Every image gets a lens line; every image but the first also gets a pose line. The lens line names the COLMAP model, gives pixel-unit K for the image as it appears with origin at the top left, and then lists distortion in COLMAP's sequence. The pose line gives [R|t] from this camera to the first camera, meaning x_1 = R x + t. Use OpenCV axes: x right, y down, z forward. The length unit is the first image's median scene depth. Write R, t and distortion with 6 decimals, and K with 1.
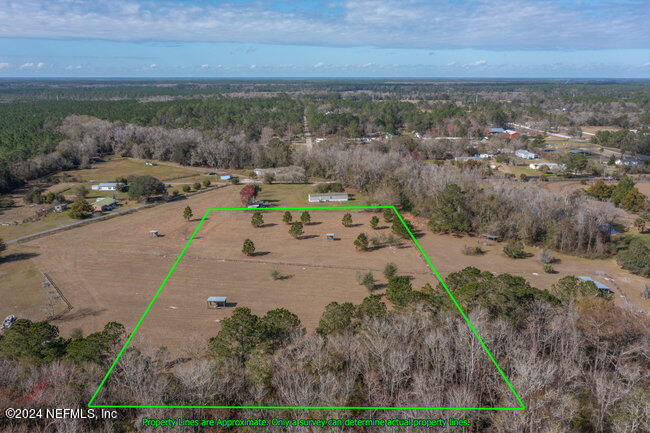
lens RADIAL K [[499.6, 0, 325.0], [0, 499.6, 216.5], [0, 0, 1]] dist [-0.001122, 0.000755]
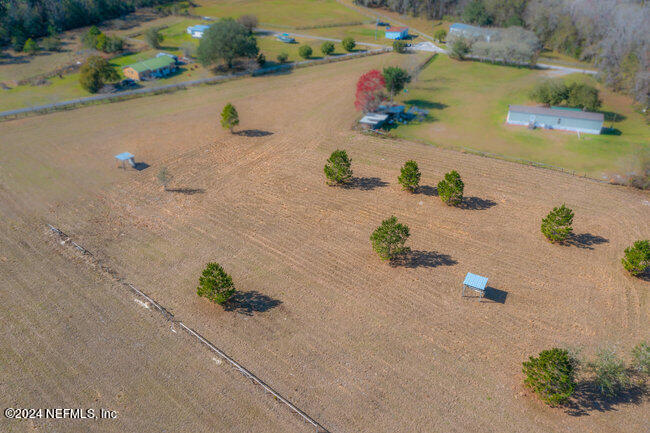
lens RADIAL K [[499.6, 0, 325.0], [0, 499.6, 216.5], [0, 0, 1]] dist [-0.001122, 0.000755]
pose [[0.867188, 0.271290, -0.417597, 0.038065], [-0.129004, 0.932337, 0.337796, -0.078753], [0.480982, -0.239061, 0.843508, 0.489690]]
